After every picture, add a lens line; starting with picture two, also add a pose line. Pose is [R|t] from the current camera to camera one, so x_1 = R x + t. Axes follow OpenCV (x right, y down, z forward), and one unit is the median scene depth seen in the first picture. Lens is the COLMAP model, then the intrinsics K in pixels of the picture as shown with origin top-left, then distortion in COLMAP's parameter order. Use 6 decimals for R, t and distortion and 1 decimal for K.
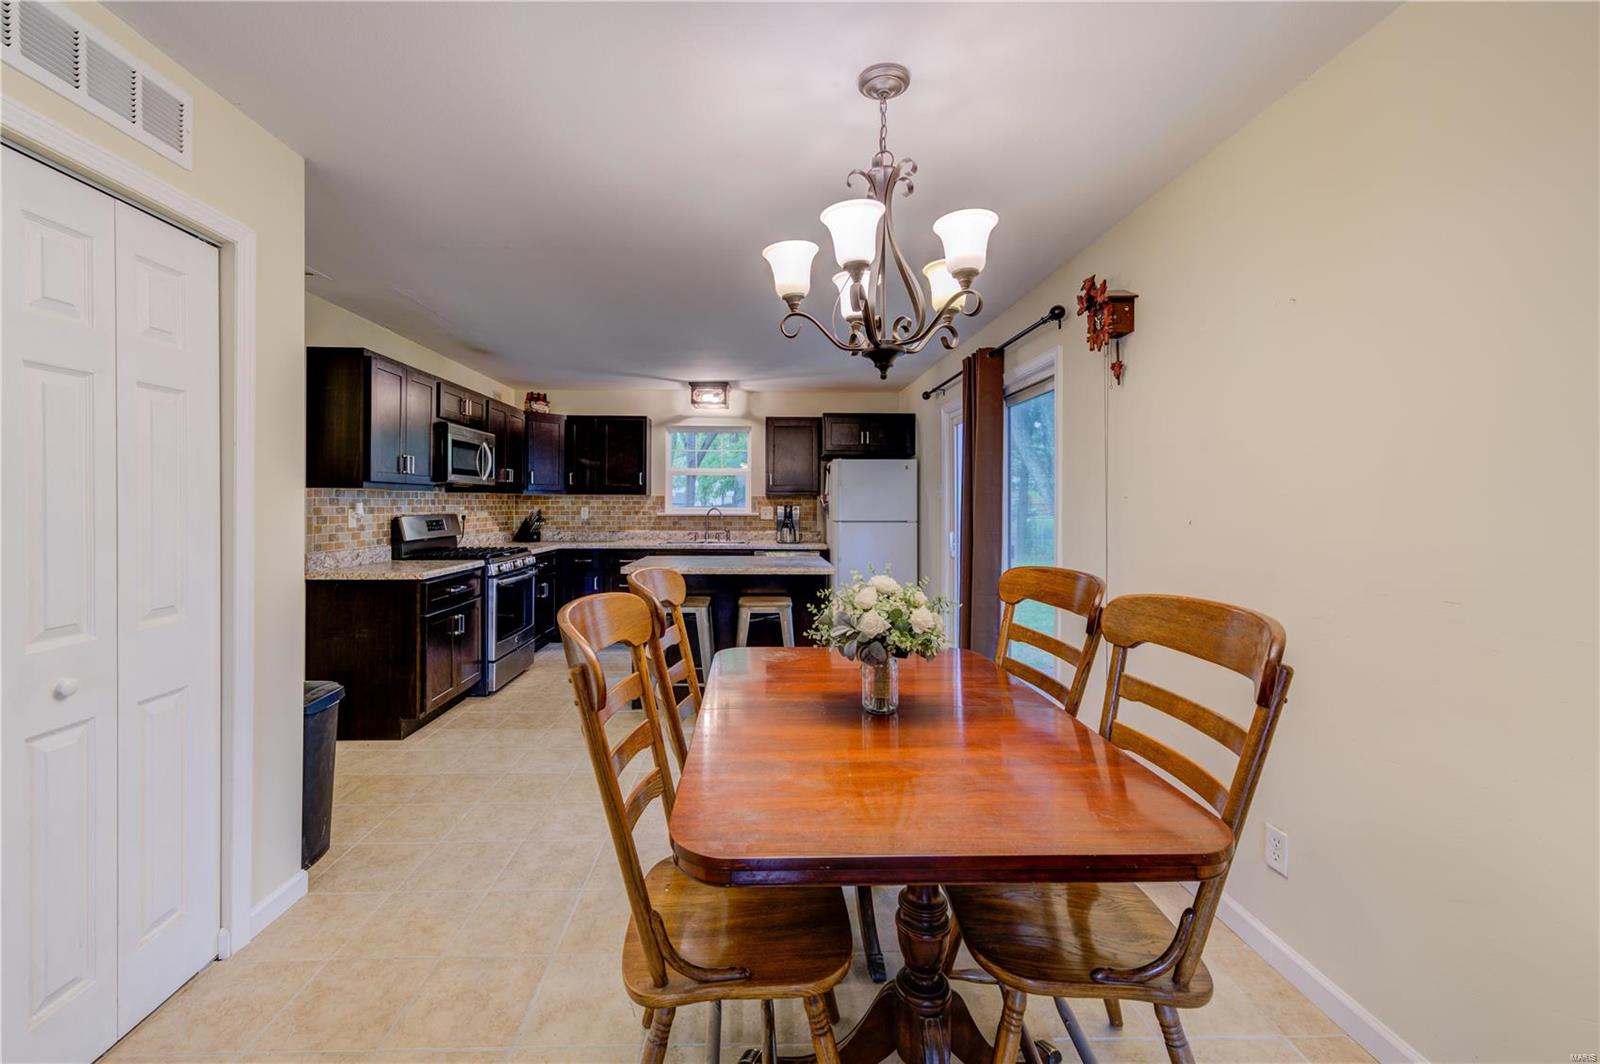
lens RADIAL K [[631.8, 0, 781.0], [0, 631.8, 503.8], [0, 0, 1]] dist [0.008665, -0.000714]
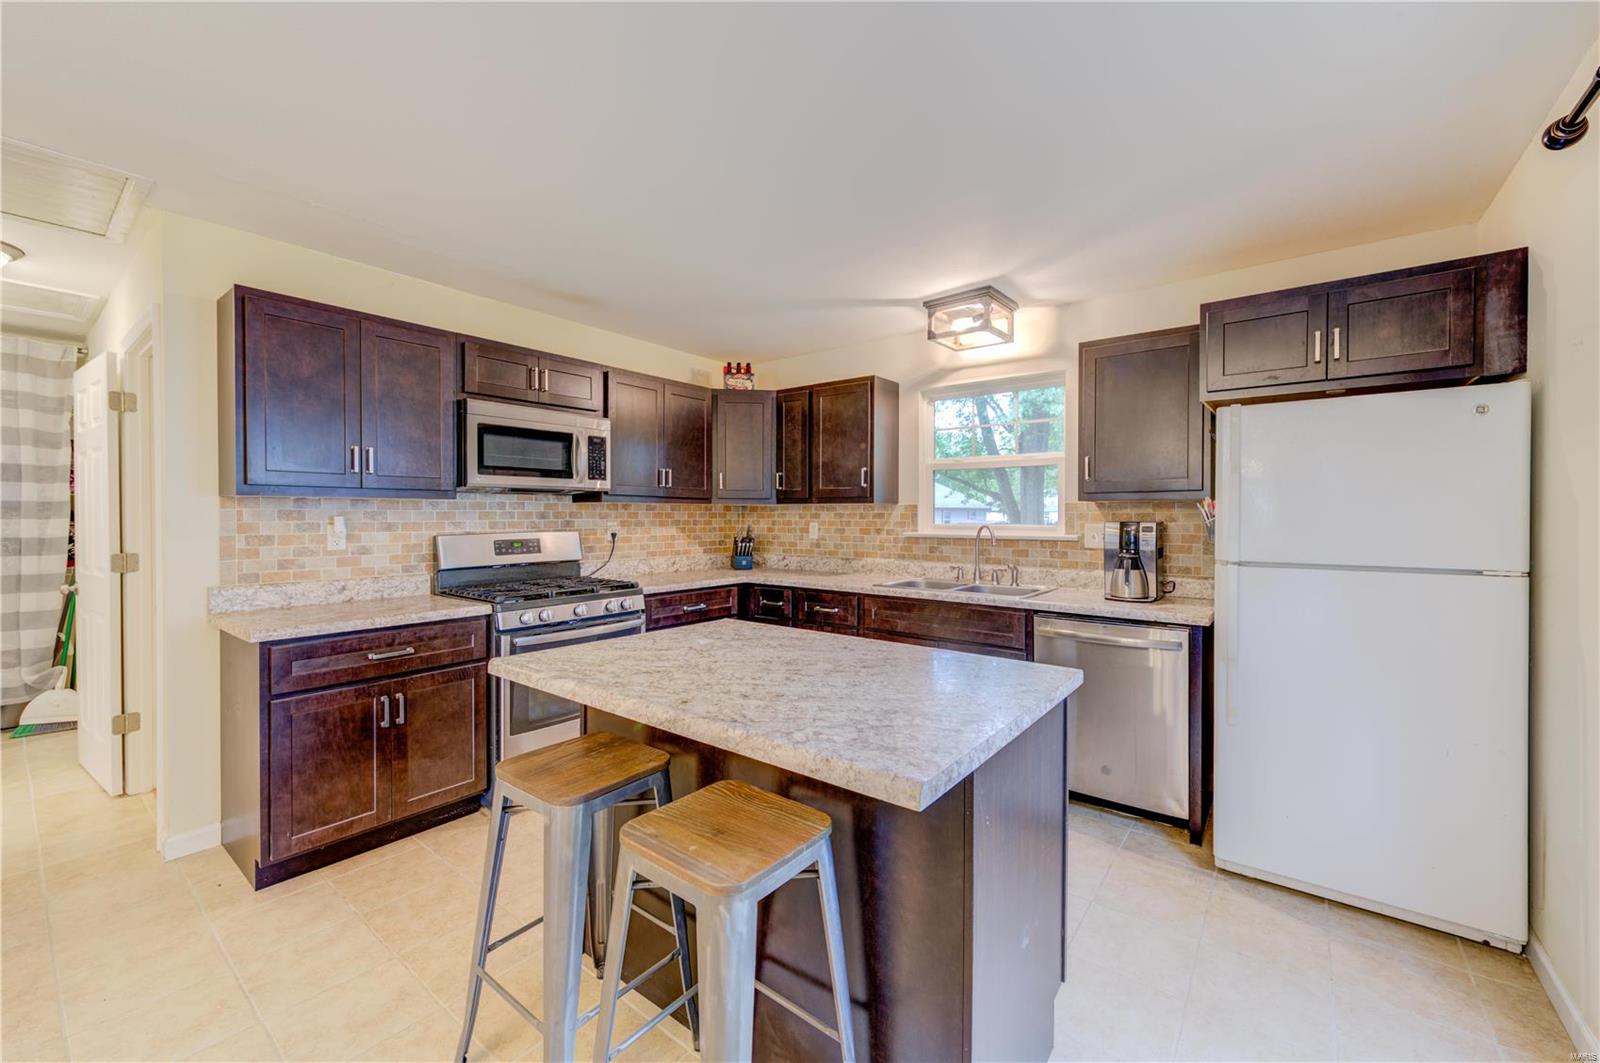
lens RADIAL K [[631.8, 0, 809.9], [0, 631.8, 523.9], [0, 0, 1]] dist [0.008665, -0.000714]
pose [[0.771631, 0.007339, -0.636028, 0.177167], [0.000405, 0.999928, 0.012028, -0.001403], [0.636070, -0.009539, 0.771572, 0.651625]]
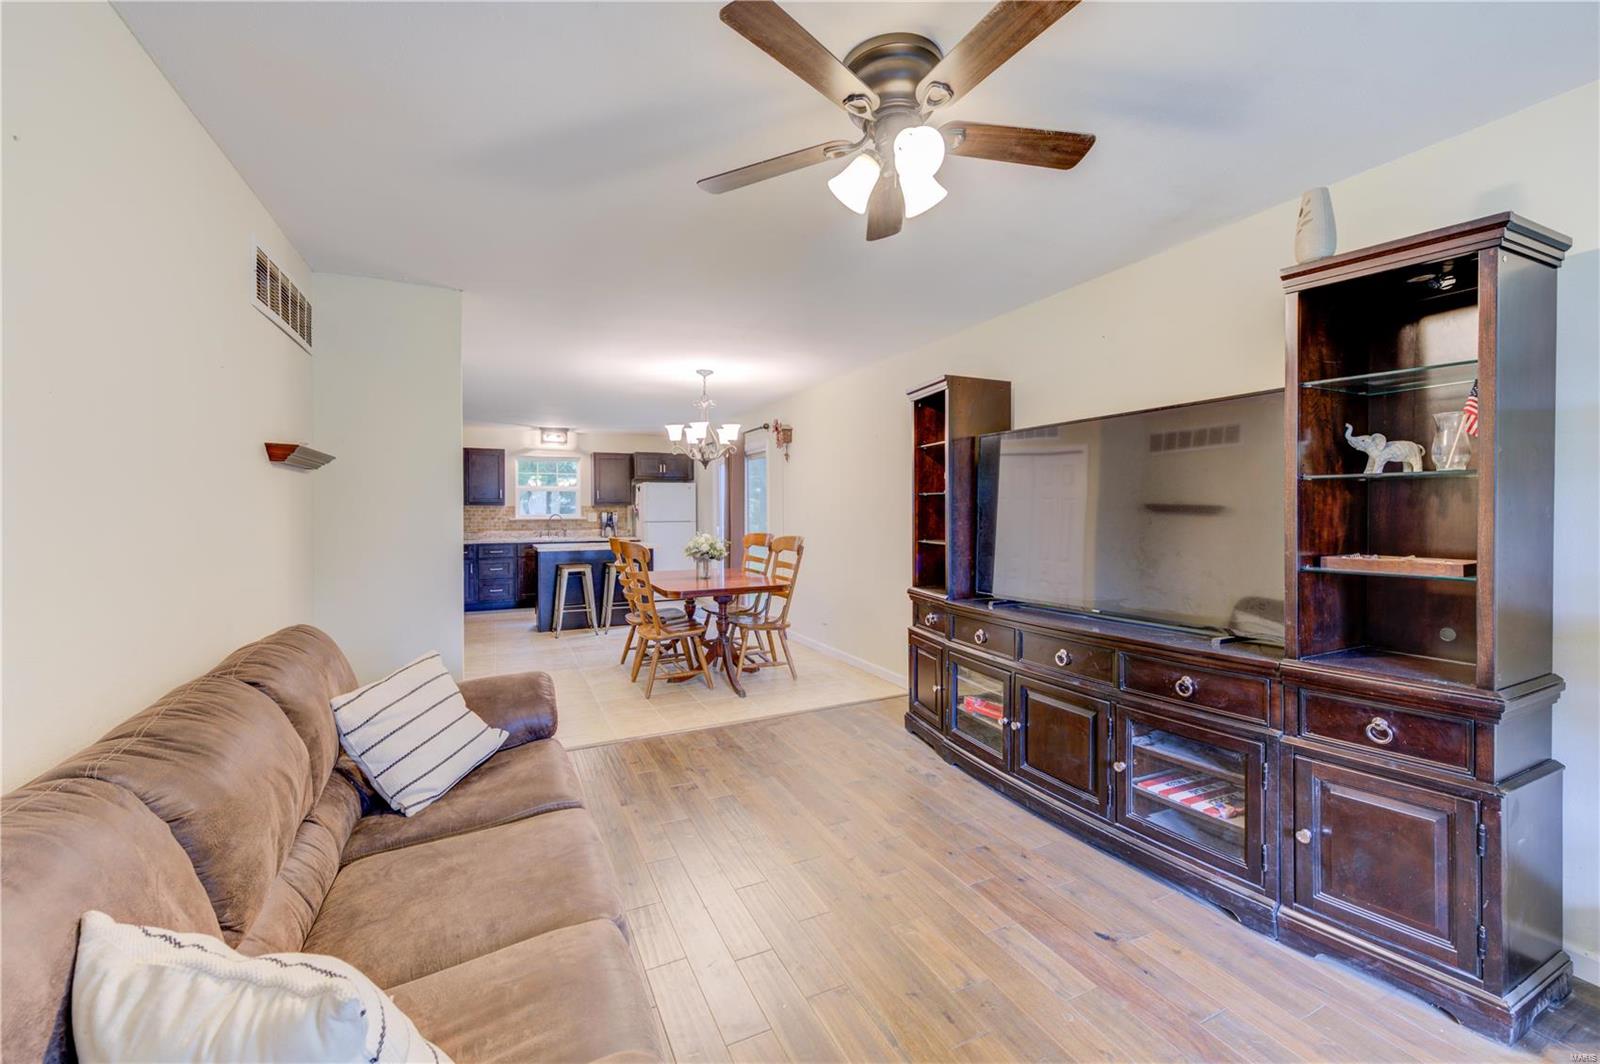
lens RADIAL K [[631.8, 0, 796.7], [0, 631.8, 509.8], [0, 0, 1]] dist [0.008665, -0.000714]
pose [[0.918143, -0.007997, 0.396167, -0.236248], [0.007514, 0.999968, 0.002769, -0.004775], [-0.396177, 0.000434, 0.918174, -0.728833]]
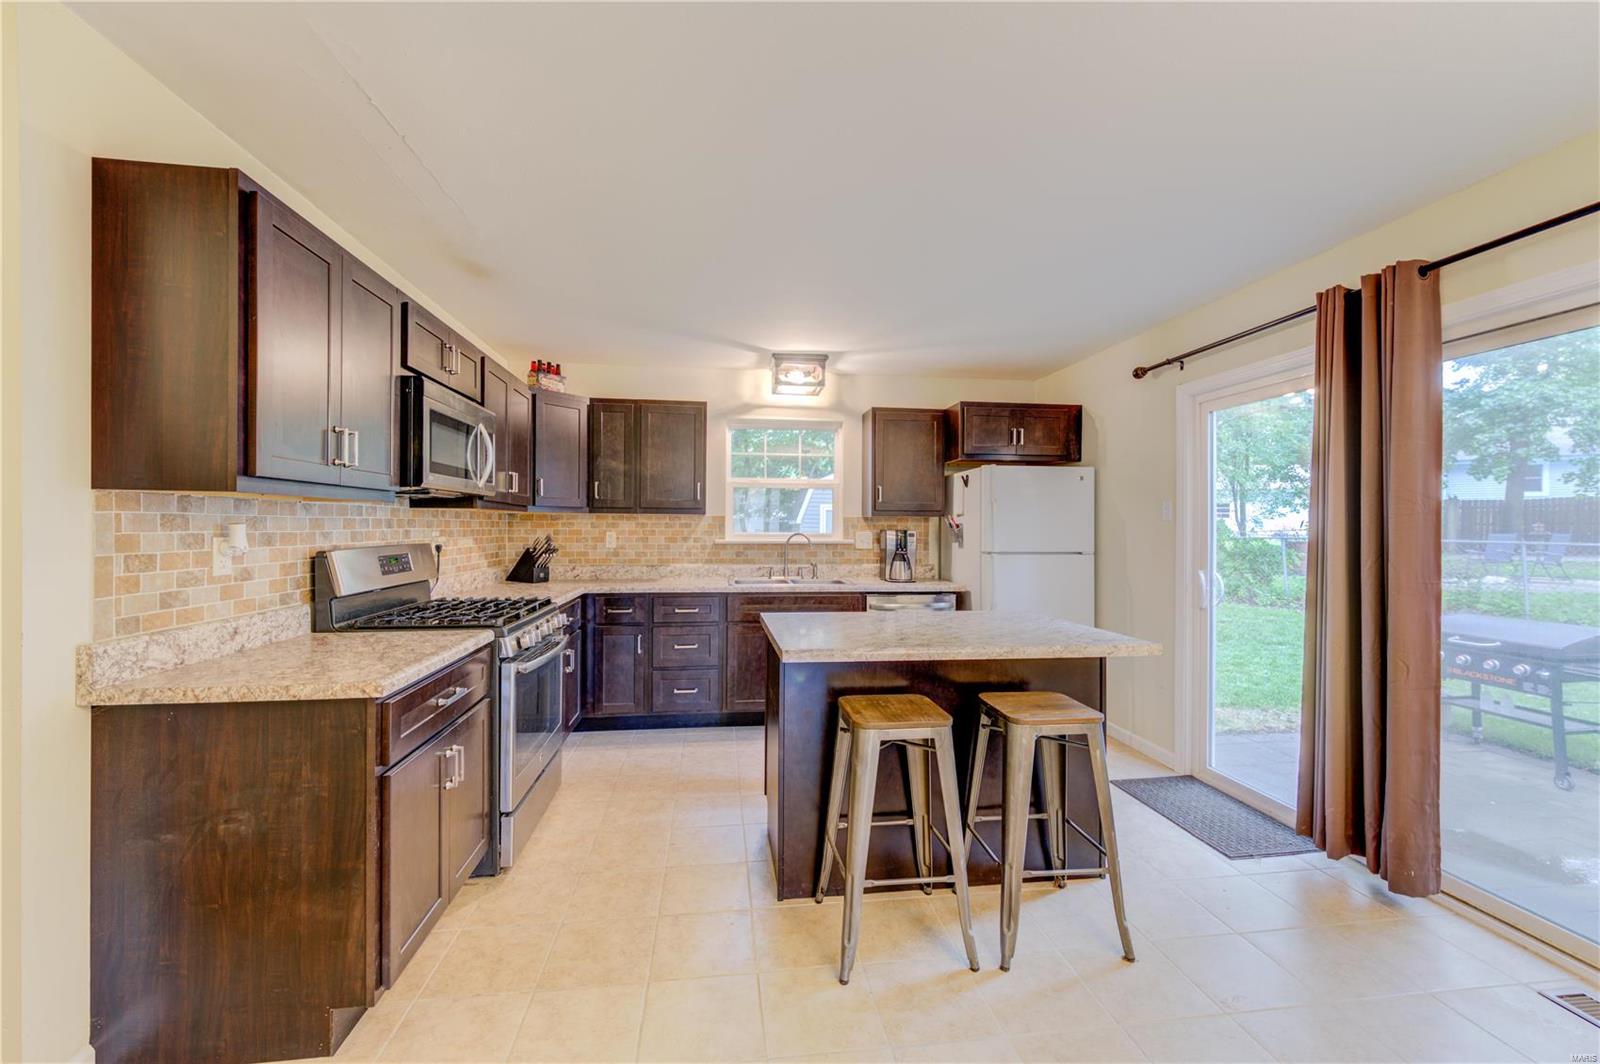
lens RADIAL K [[631.8, 0, 804.2], [0, 631.8, 529.0], [0, 0, 1]] dist [0.008665, -0.000714]
pose [[0.994908, 0.003181, 0.100740, -0.235573], [-0.003639, 0.999984, 0.004363, -0.001534], [-0.100724, -0.004707, 0.994903, 0.393047]]
